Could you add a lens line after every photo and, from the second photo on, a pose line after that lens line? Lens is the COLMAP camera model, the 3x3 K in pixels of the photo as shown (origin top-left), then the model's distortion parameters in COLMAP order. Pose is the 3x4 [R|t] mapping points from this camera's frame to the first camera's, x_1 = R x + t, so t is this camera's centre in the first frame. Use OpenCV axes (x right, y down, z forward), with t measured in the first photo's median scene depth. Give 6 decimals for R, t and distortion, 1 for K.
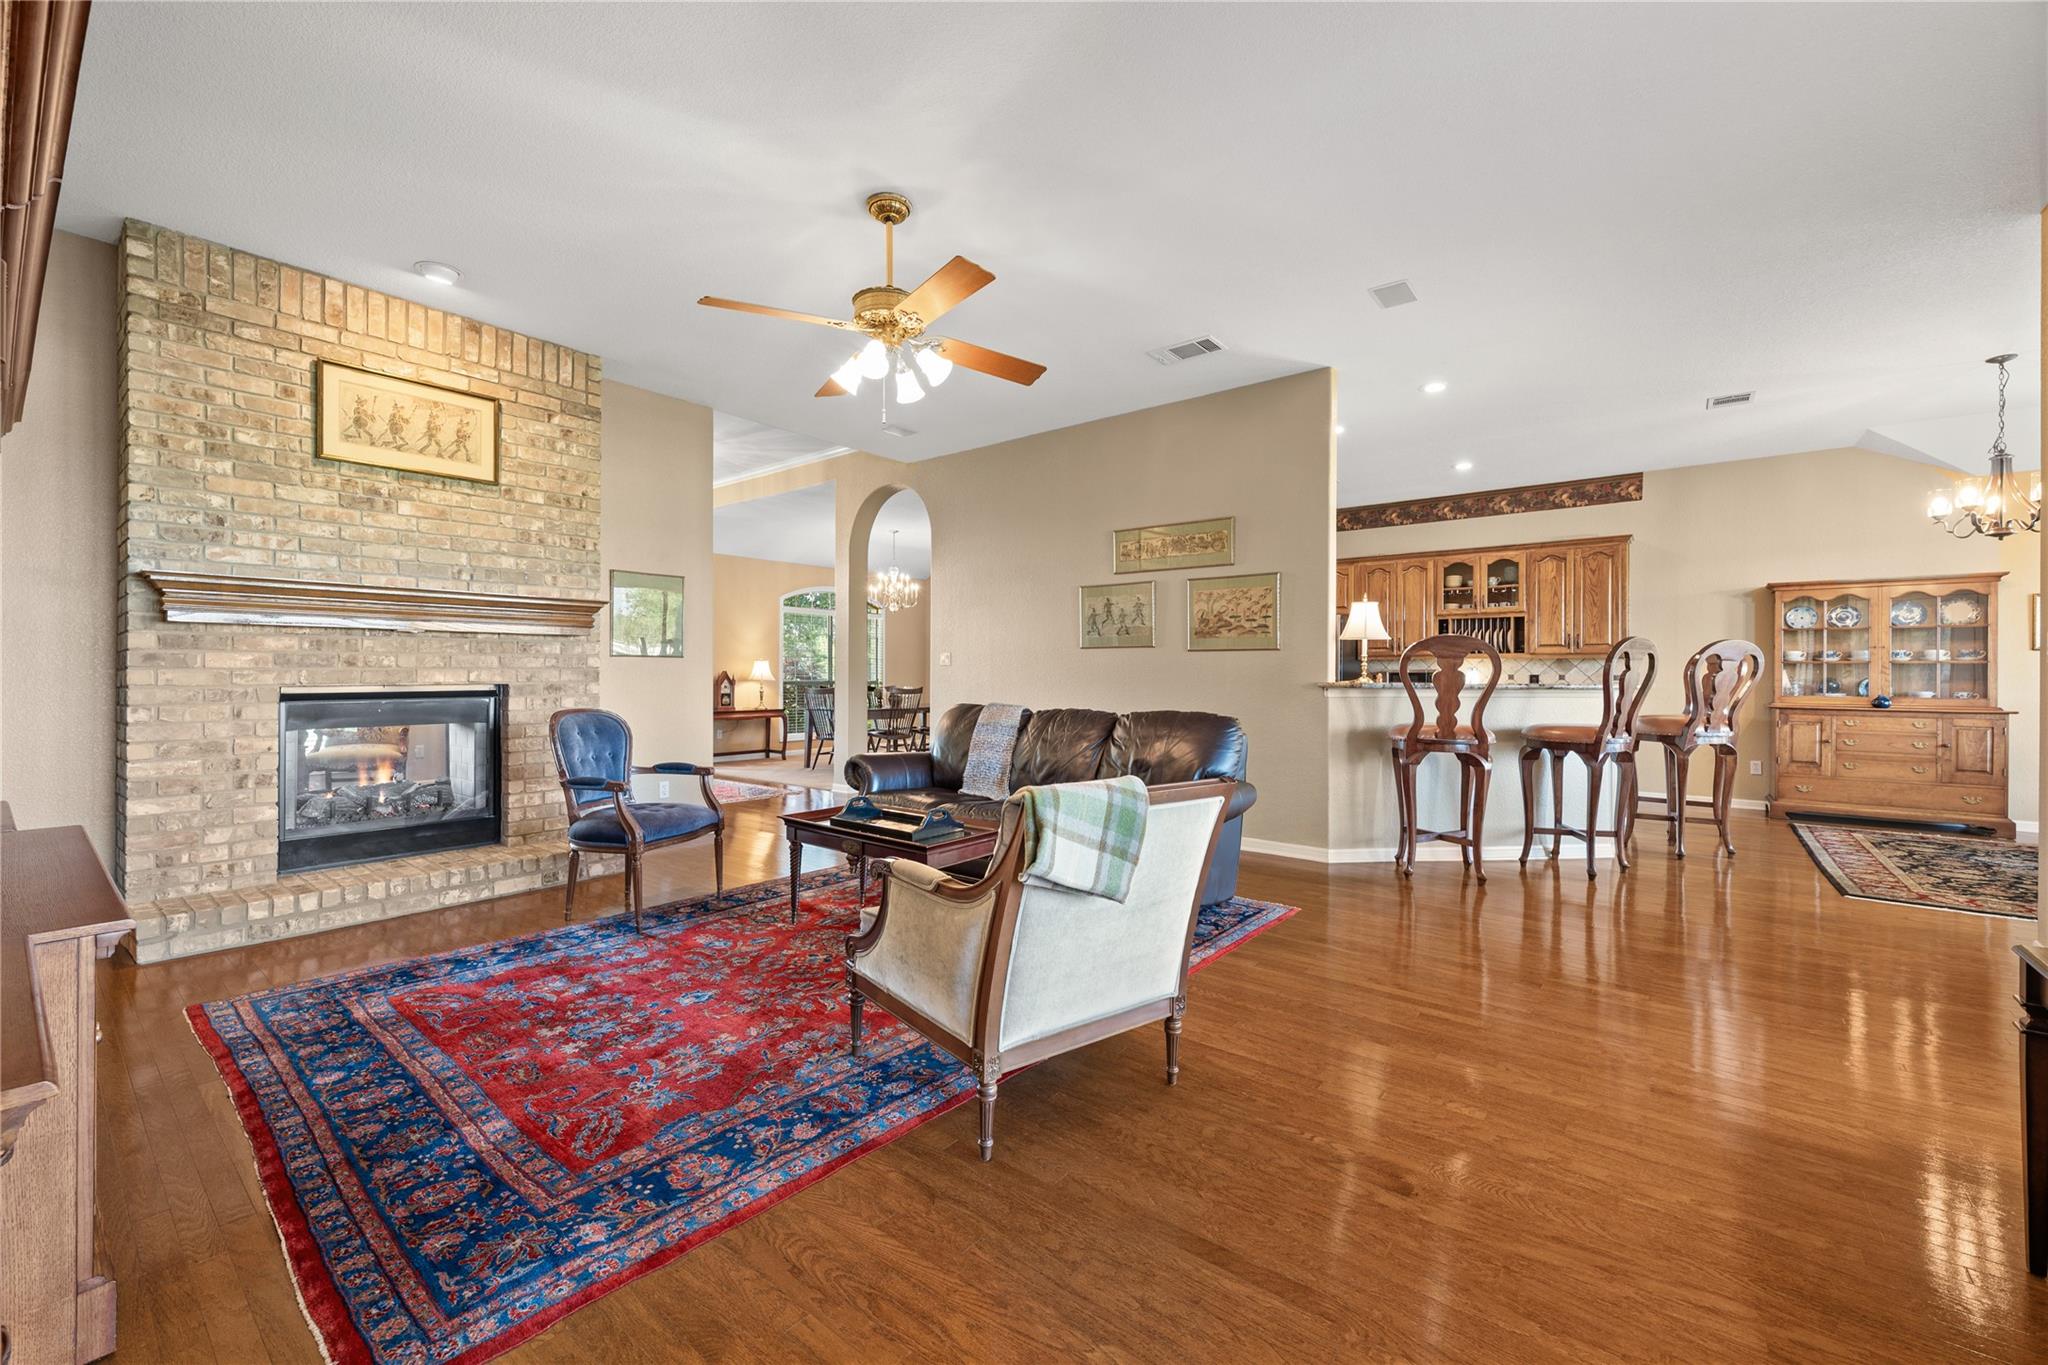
lens RADIAL K [[821.9, 0, 1024.0], [0, 821.9, 682.5], [0, 0, 1]] dist [-0.001072, -0.000302]
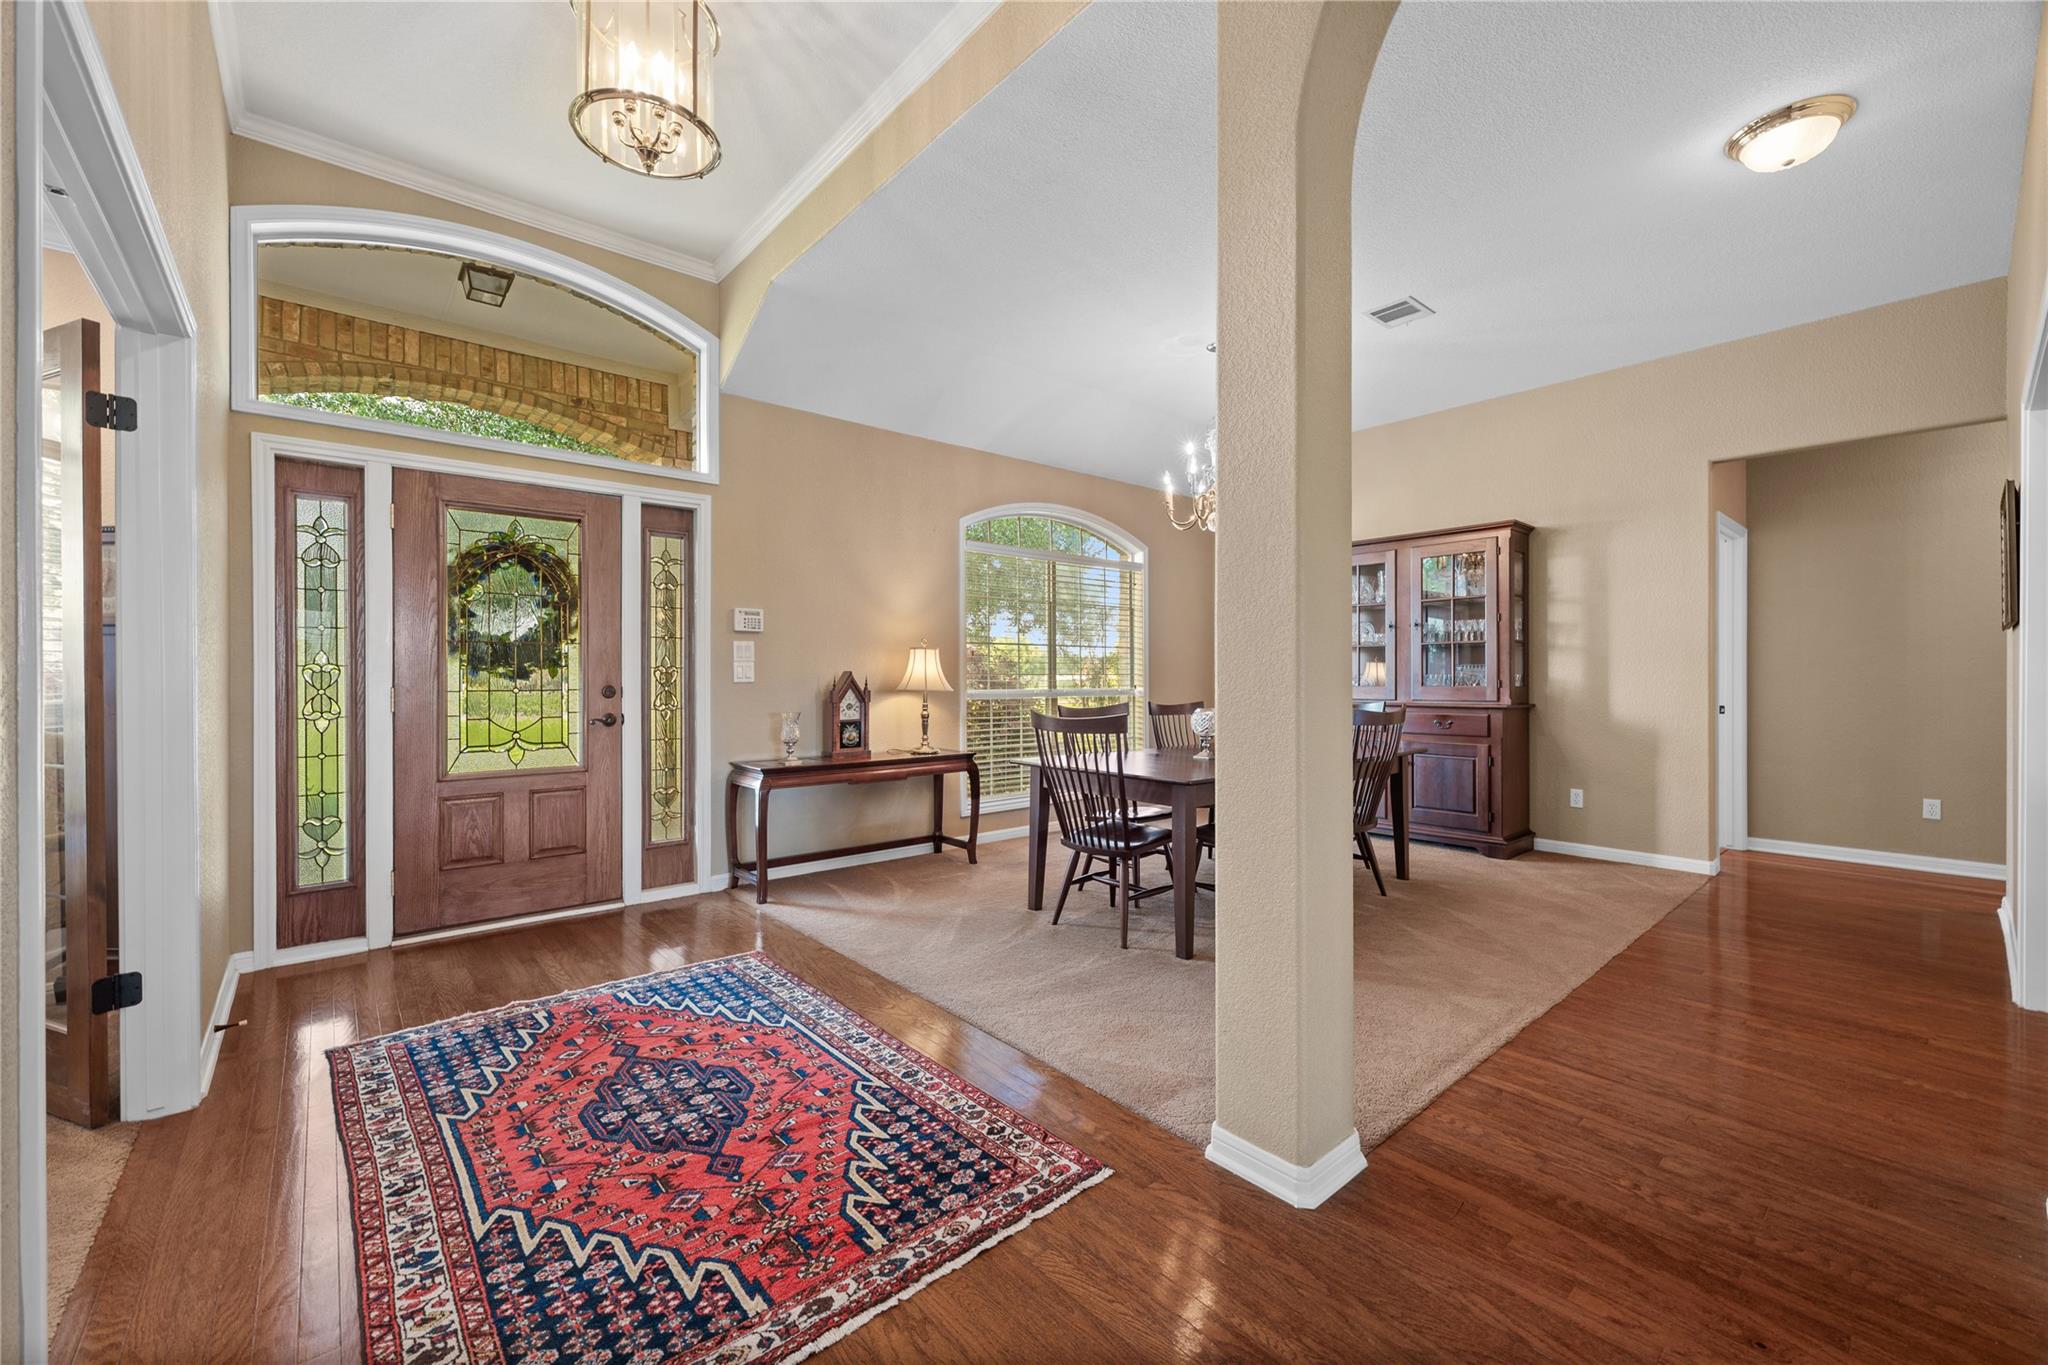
lens RADIAL K [[808.2, 0, 1033.8], [0, 808.2, 683.7], [0, 0, 1]] dist [-0.002907, -0.000113]
pose [[0.984196, -0.006025, -0.176979, -0.178323], [0.006169, 0.999981, 0.000262, -0.006692], [0.176974, -0.001350, 0.984215, 0.562909]]
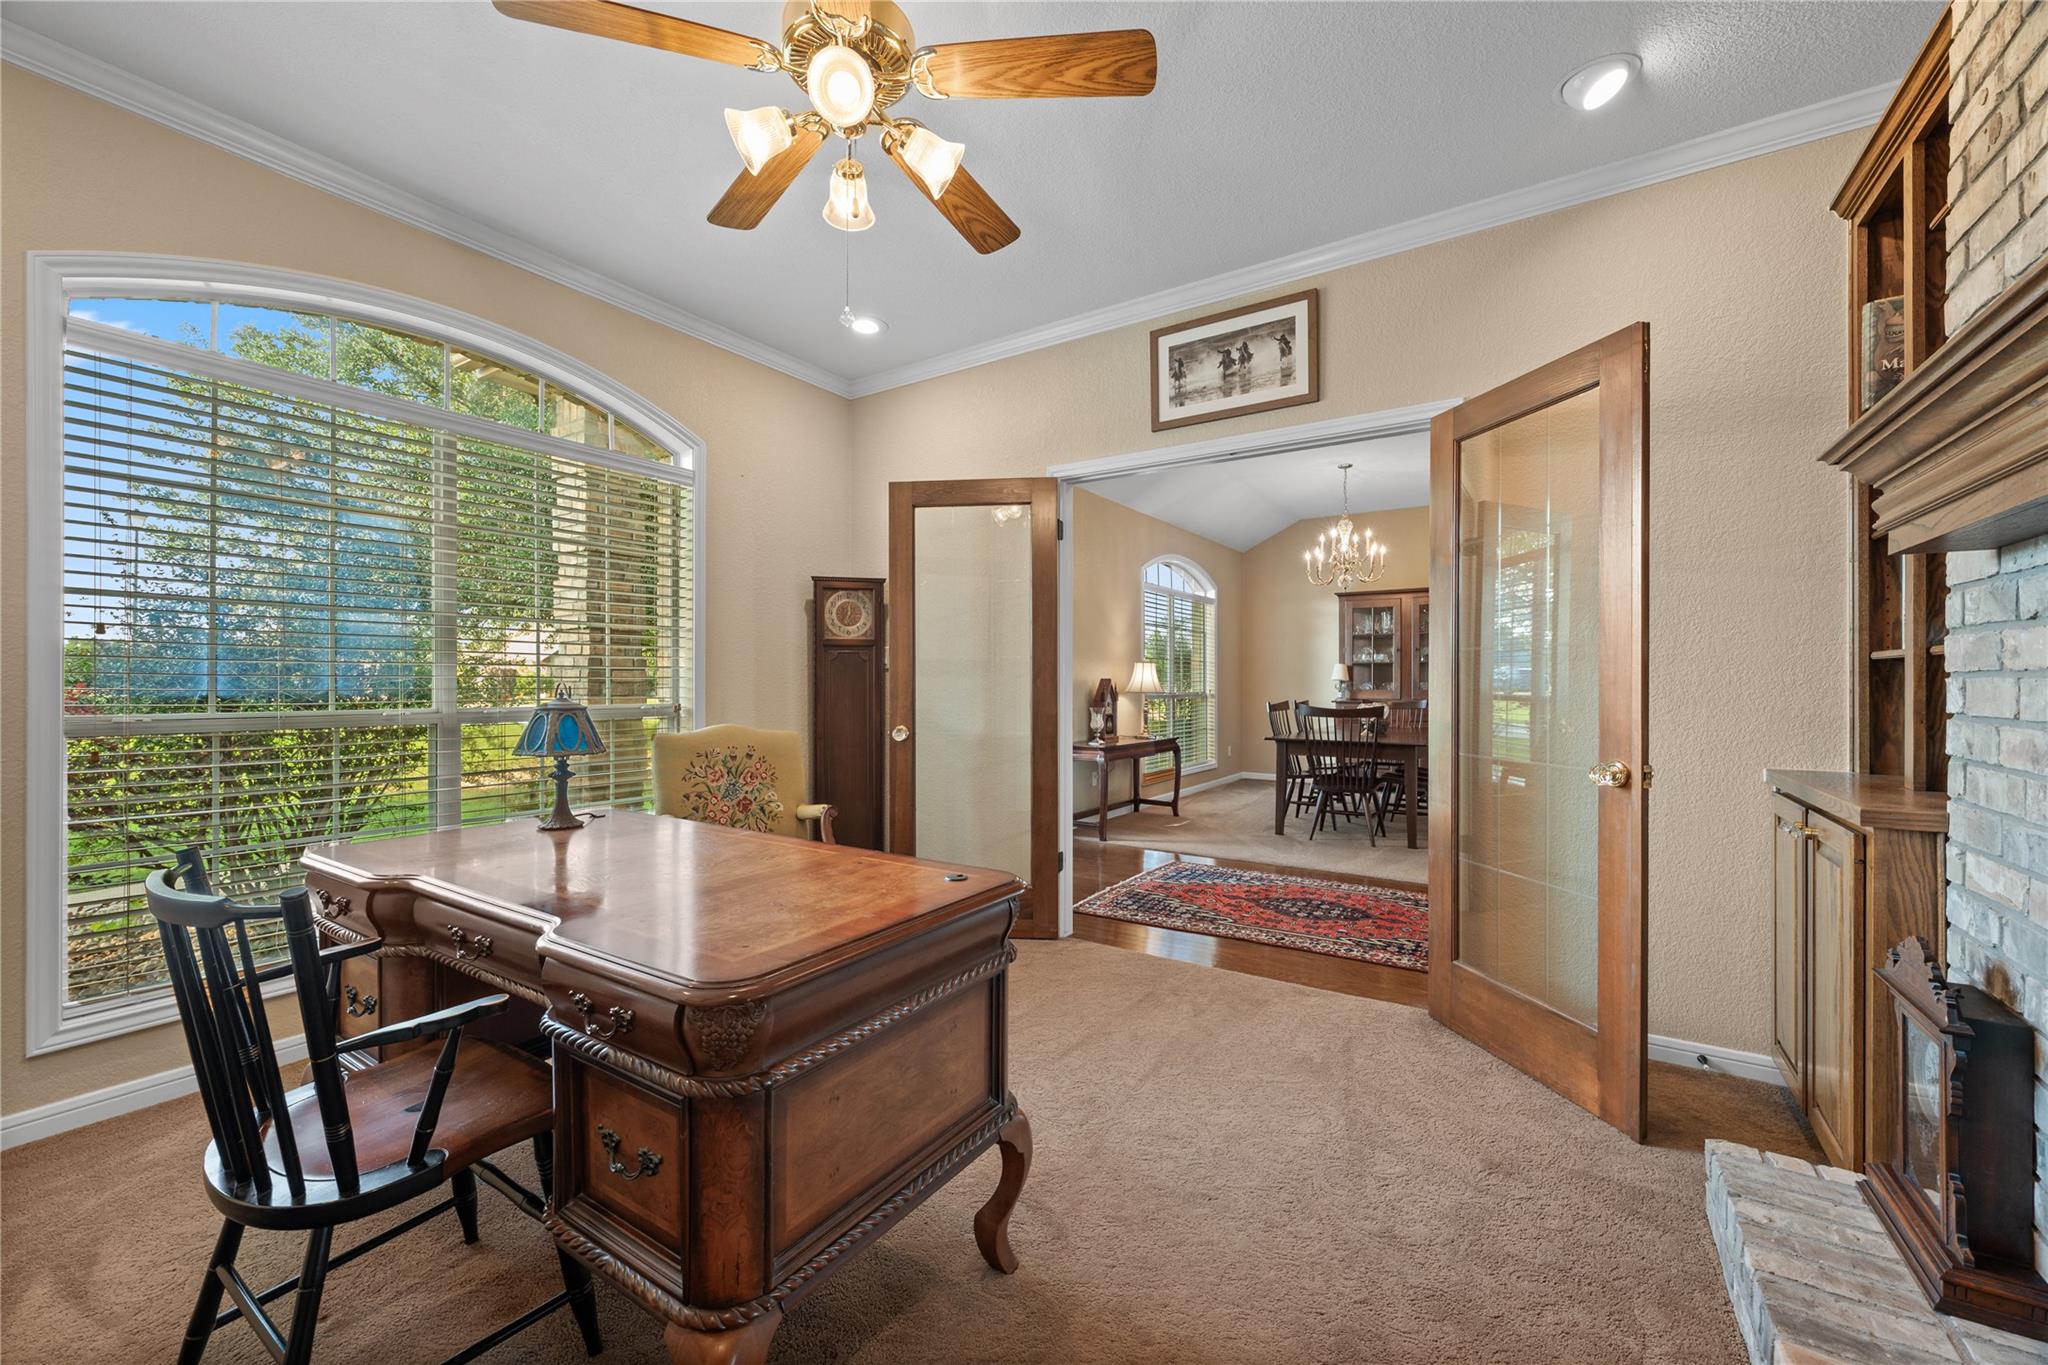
lens RADIAL K [[808.2, 0, 1033.8], [0, 808.2, 683.7], [0, 0, 1]] dist [-0.002907, -0.000113]
pose [[0.995378, -0.002288, 0.096012, -0.462173], [0.002928, 0.999974, -0.006522, -0.006282], [-0.095994, 0.006773, 0.995359, 0.384902]]
